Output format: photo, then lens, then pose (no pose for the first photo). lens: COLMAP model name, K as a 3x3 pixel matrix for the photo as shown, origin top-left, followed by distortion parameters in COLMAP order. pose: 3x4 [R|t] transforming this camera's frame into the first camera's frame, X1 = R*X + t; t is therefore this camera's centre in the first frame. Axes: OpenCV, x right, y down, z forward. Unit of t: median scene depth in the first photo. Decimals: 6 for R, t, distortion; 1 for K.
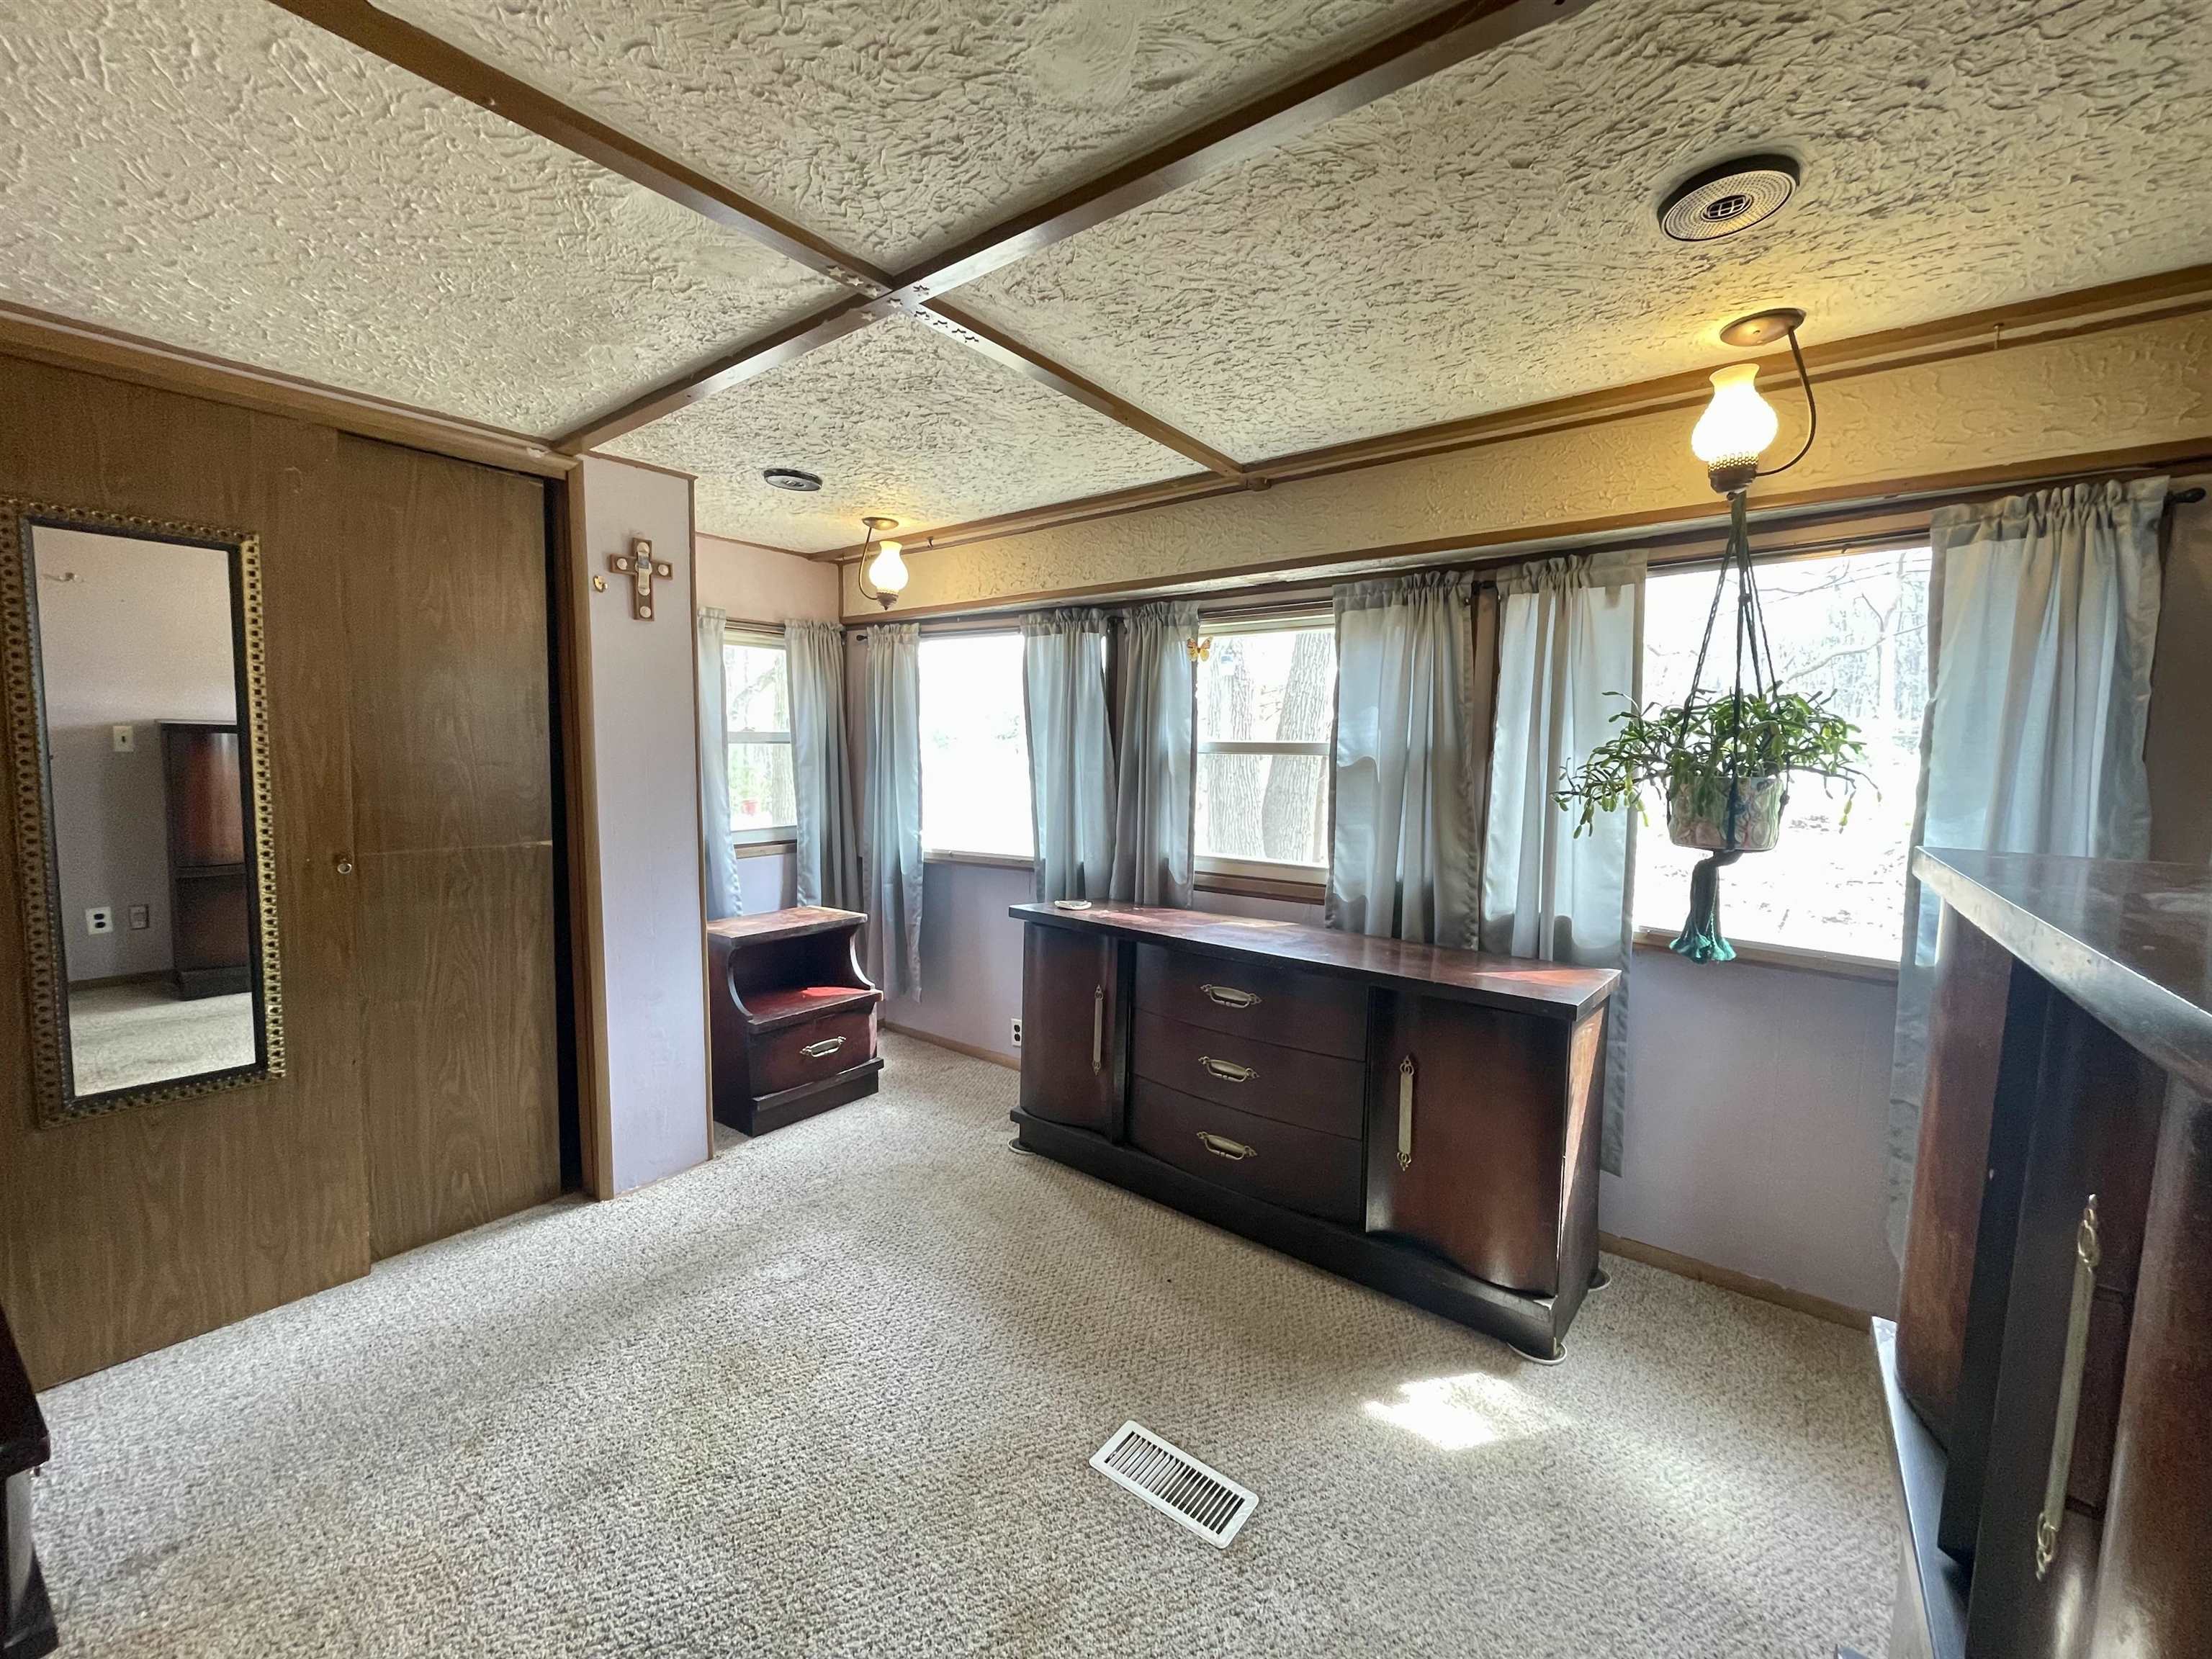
lens RADIAL K [[893.9, 0, 1103.0], [0, 893.9, 828.9], [0, 0, 1]] dist [-0.003516, 0.000284]
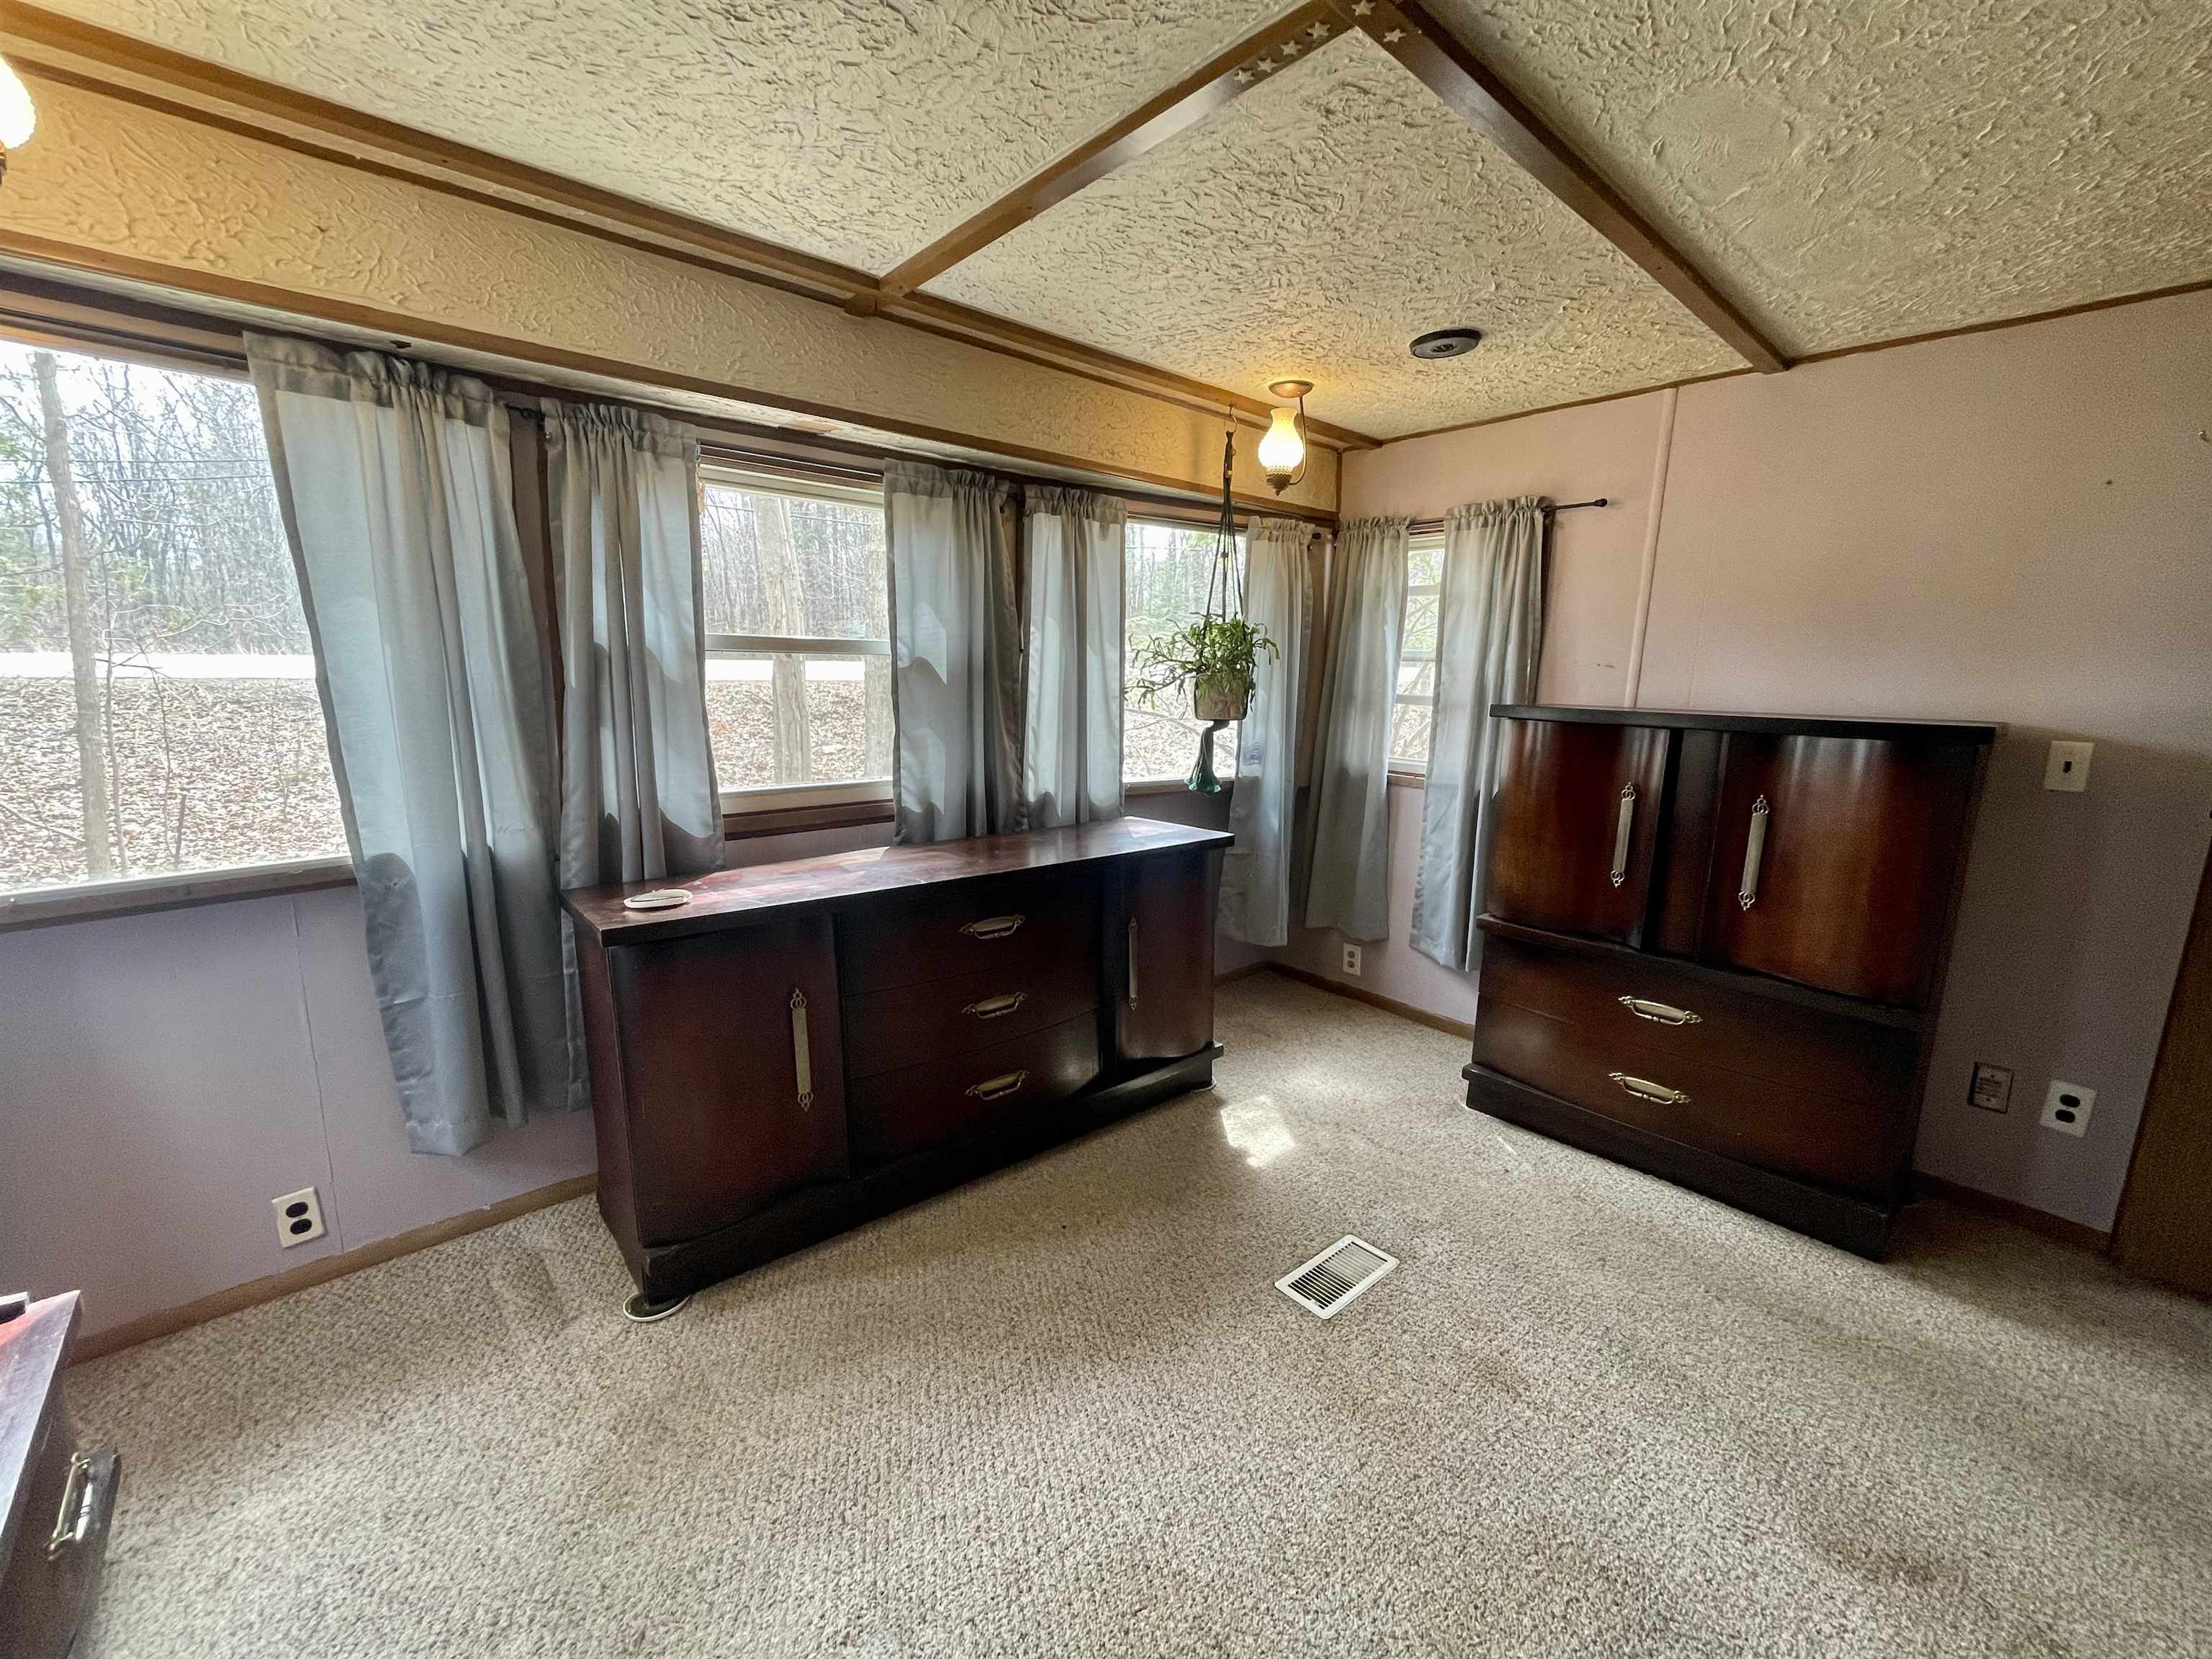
lens RADIAL K [[893.9, 0, 1108.7], [0, 893.9, 828.8], [0, 0, 1]] dist [-0.003516, 0.000284]
pose [[0.188386, -0.186909, 0.964145, -0.658905], [0.069101, 0.981812, 0.176832, -0.059732], [-0.979661, 0.033311, 0.197875, 0.669353]]
